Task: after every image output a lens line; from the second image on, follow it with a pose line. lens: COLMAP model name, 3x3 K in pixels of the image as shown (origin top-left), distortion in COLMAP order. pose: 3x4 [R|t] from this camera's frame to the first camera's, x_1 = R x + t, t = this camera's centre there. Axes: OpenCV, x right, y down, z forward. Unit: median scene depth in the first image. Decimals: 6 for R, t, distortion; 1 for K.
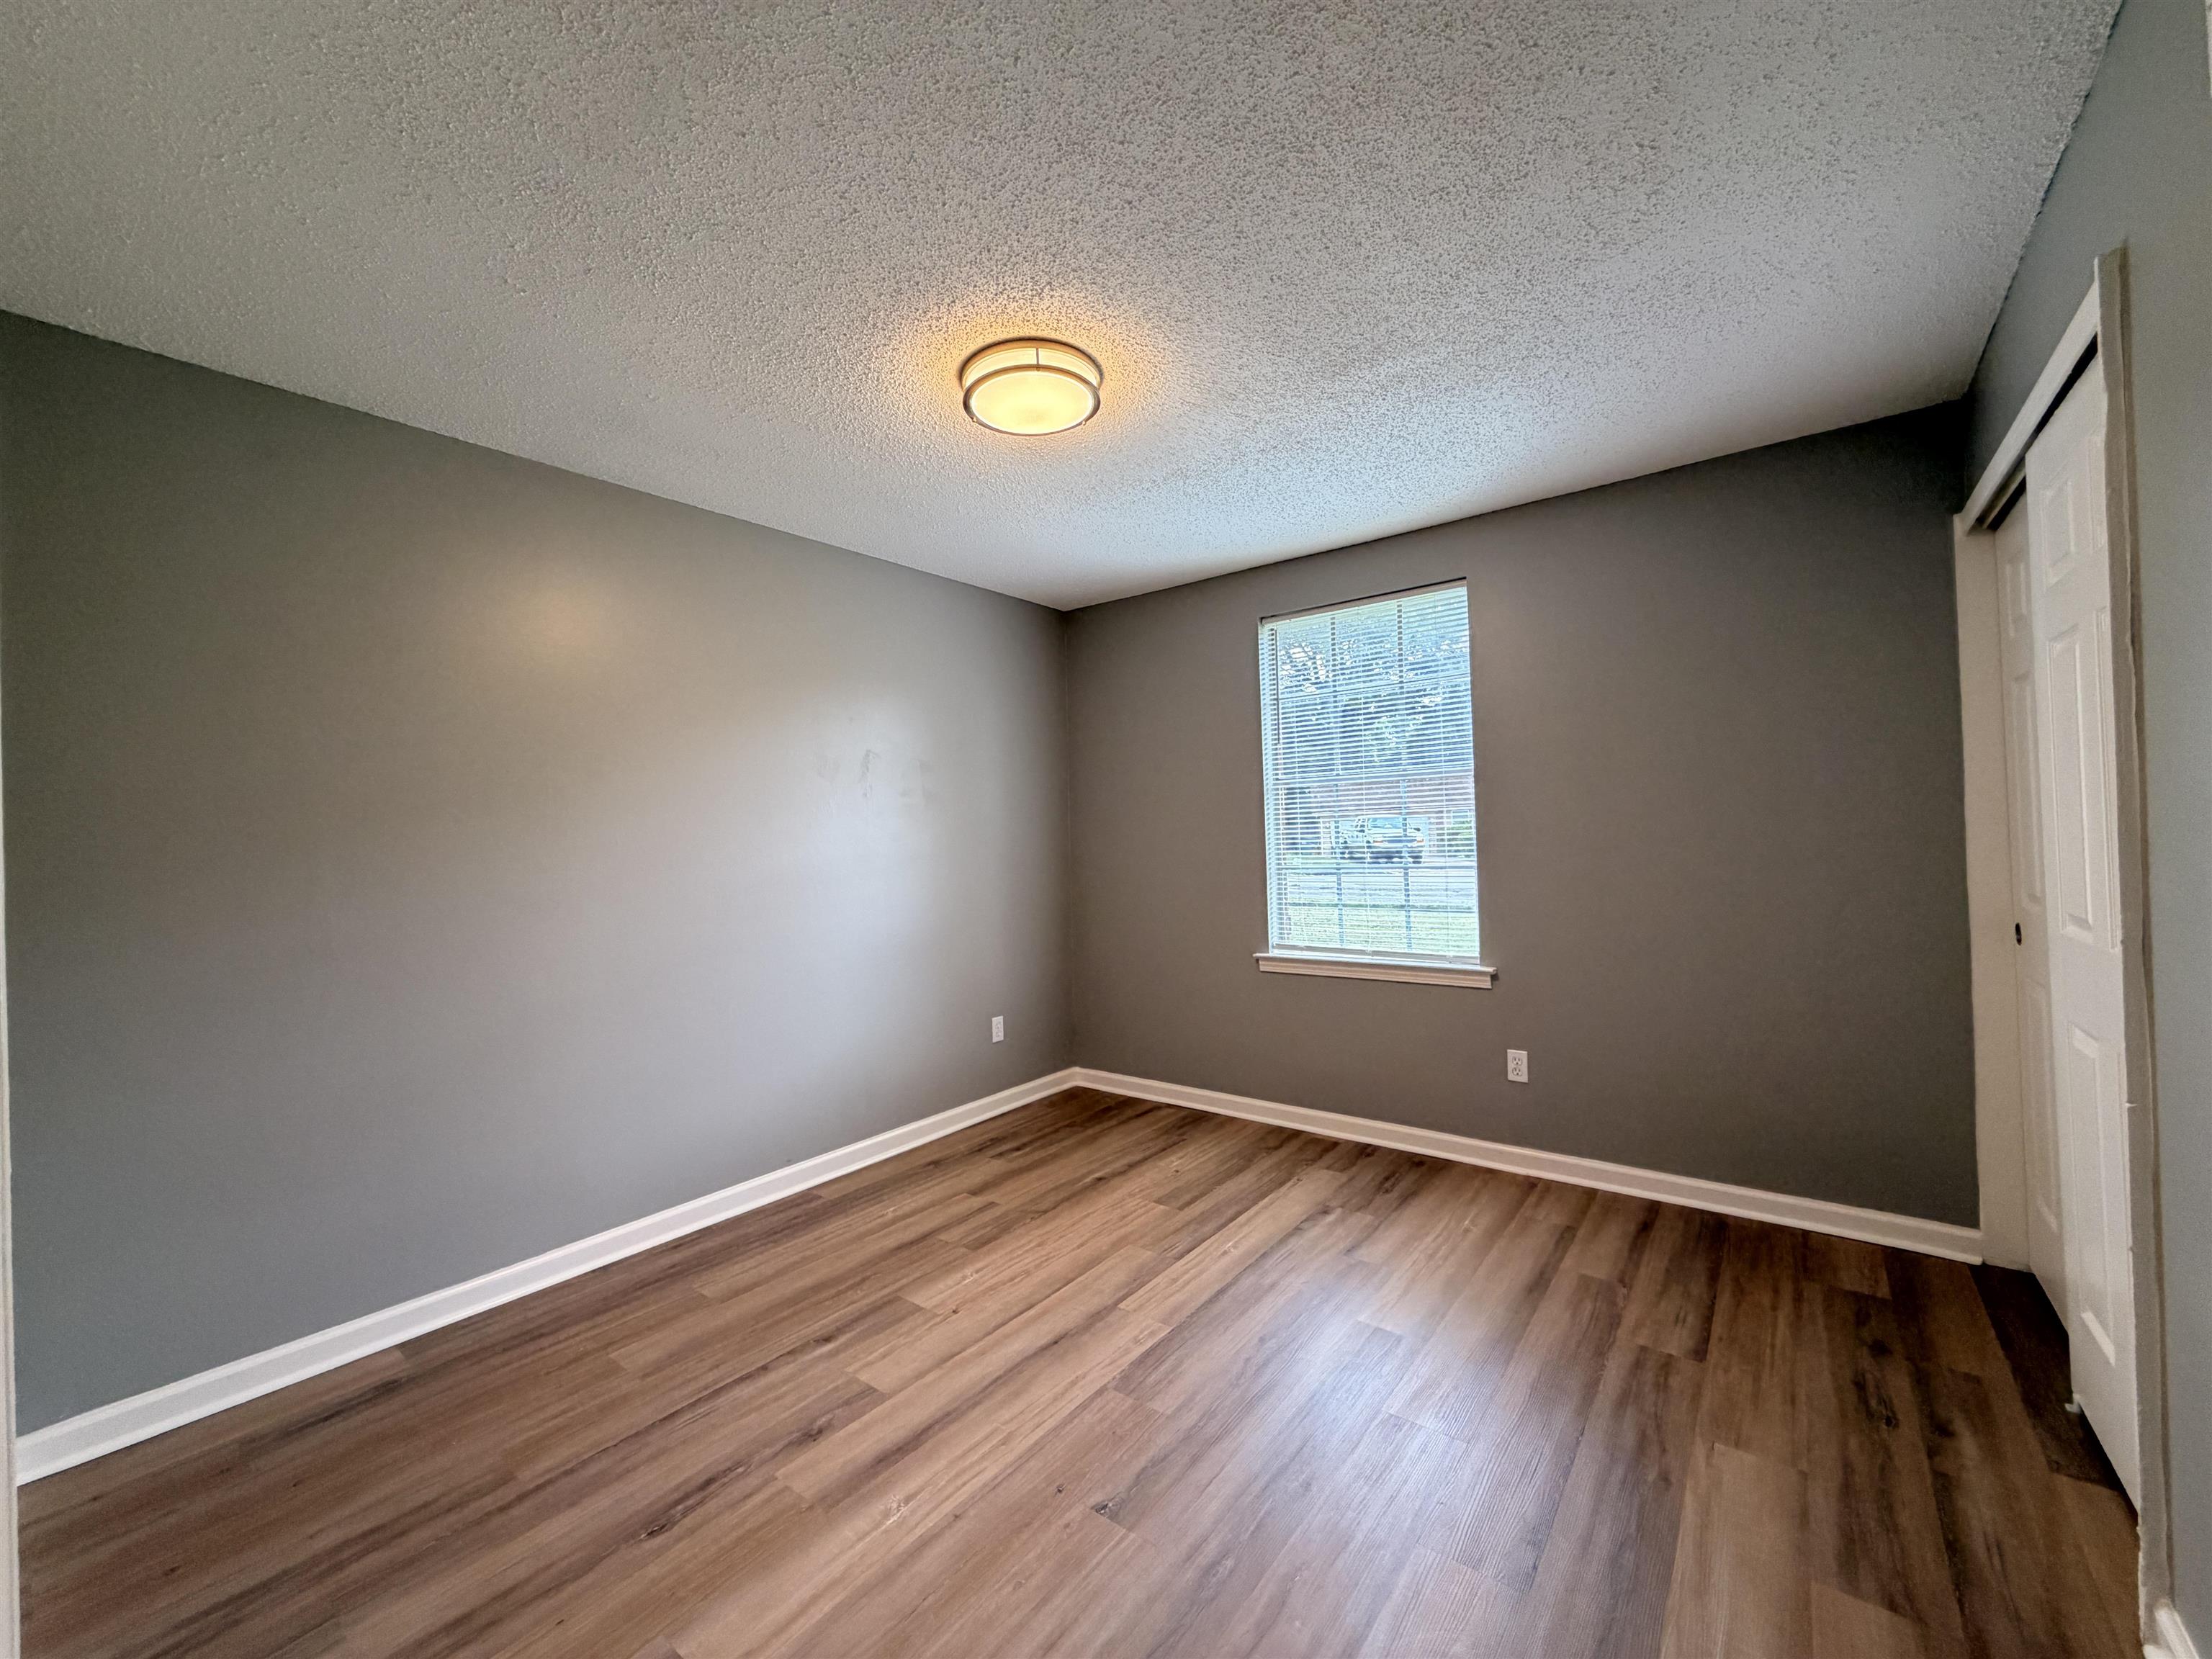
lens RADIAL K [[880.3, 0, 1102.7], [0, 880.3, 829.4], [0, 0, 1]] dist [-0.000222, 0.000257]
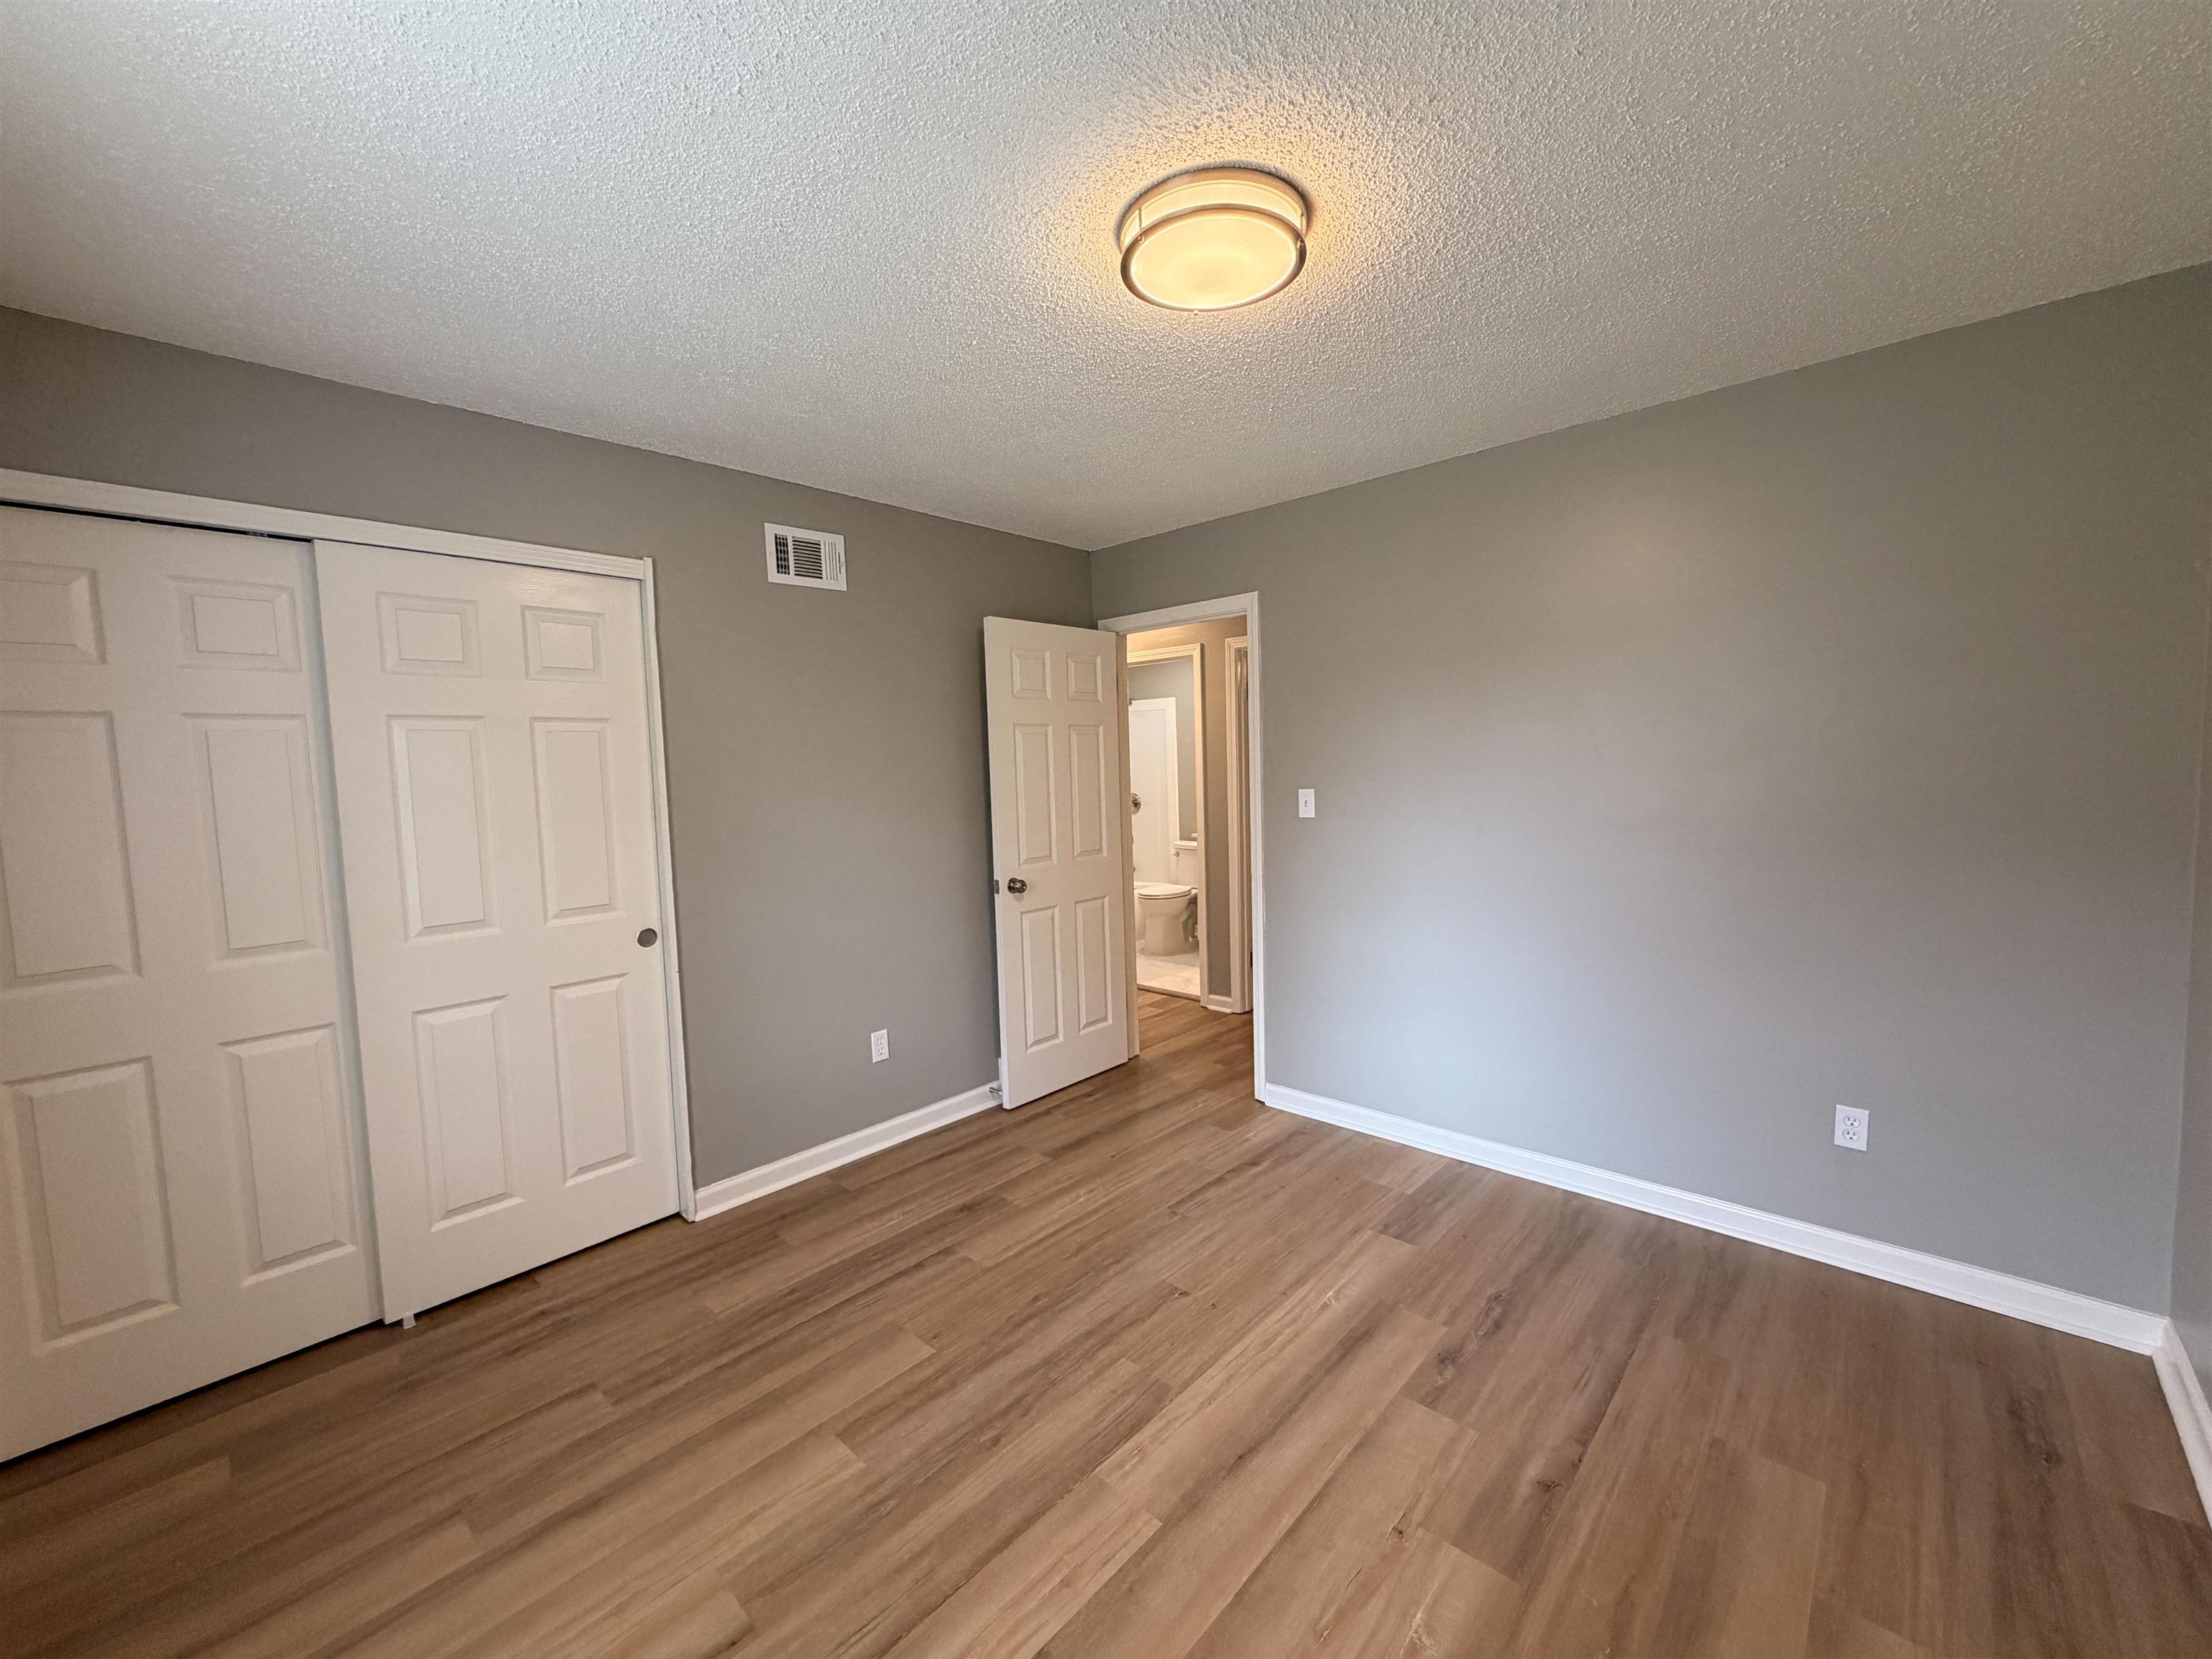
lens RADIAL K [[880.3, 0, 1102.7], [0, 880.3, 829.4], [0, 0, 1]] dist [-0.000222, 0.000257]
pose [[-0.994565, 0.053755, 0.089168, -0.031582], [0.059631, 0.996128, 0.064592, -0.065745], [-0.085351, 0.069558, -0.993920, 1.895454]]
